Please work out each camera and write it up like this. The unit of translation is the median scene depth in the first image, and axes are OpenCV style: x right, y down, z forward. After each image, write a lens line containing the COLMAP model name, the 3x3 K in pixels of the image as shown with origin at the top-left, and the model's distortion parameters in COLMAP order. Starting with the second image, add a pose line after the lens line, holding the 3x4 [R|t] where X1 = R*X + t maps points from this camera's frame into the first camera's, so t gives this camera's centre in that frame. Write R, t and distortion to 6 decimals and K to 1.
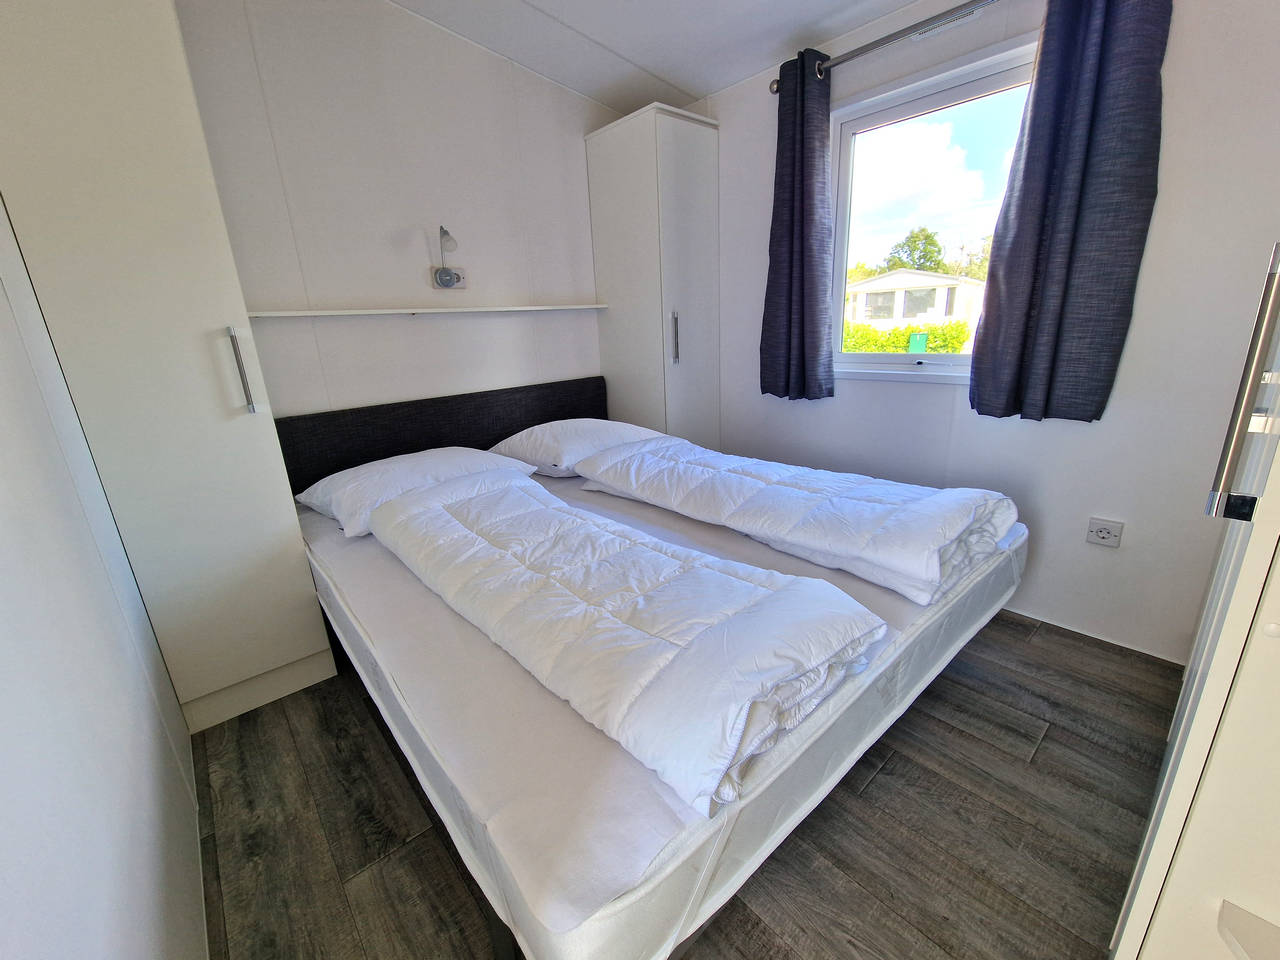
lens RADIAL K [[524.5, 0, 639.7], [0, 524.5, 480.5], [0, 0, 1]] dist [0.000328, 0.000057]
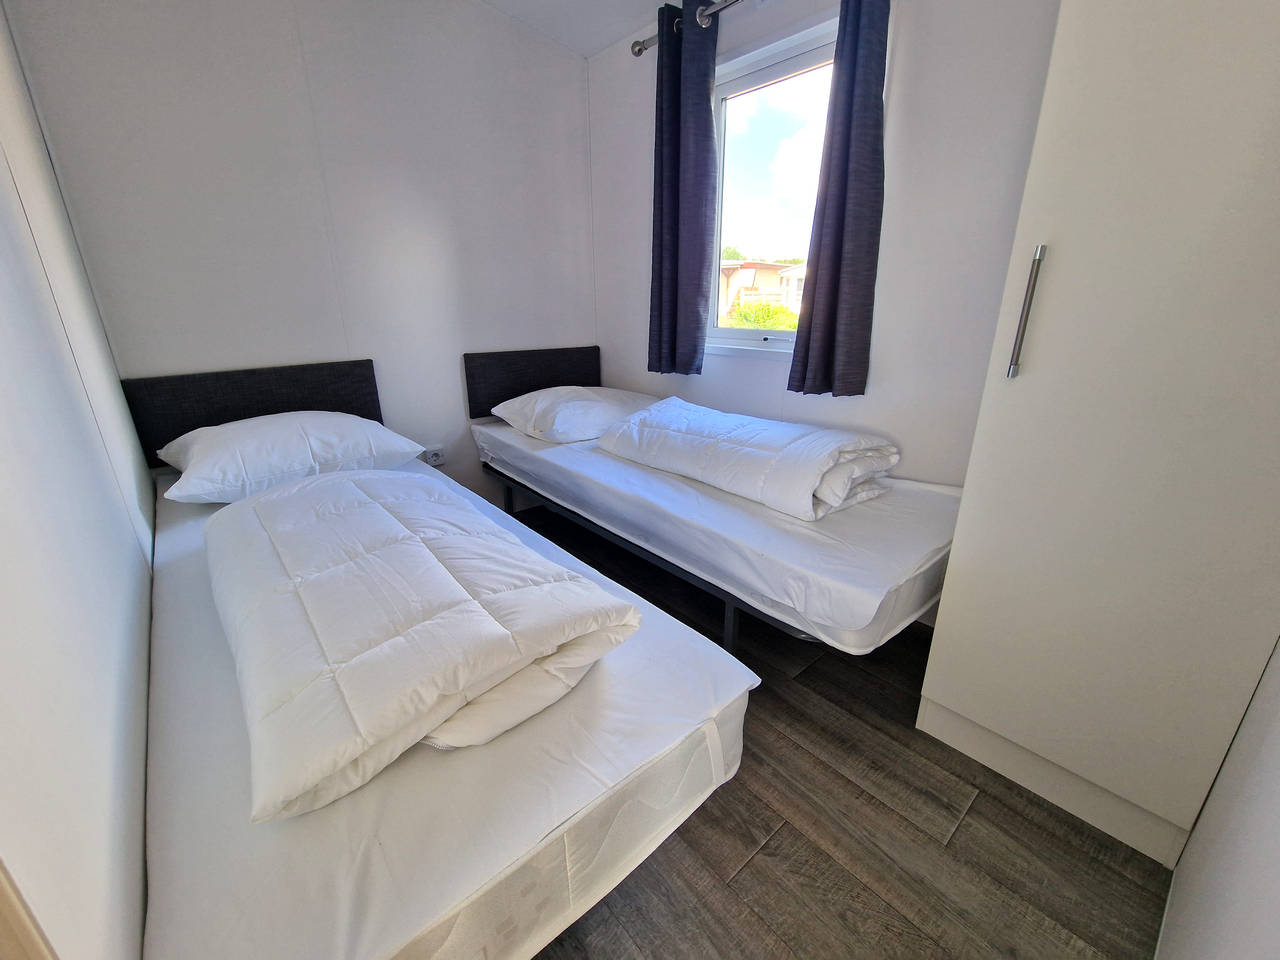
lens RADIAL K [[524.5, 0, 641.2], [0, 524.5, 477.7], [0, 0, 1]] dist [0.000328, 0.000057]
pose [[0.999286, 0.037613, 0.003510, 0.250114], [-0.037744, 0.997975, 0.051192, -0.055230], [-0.001578, -0.051288, 0.998683, 0.220613]]
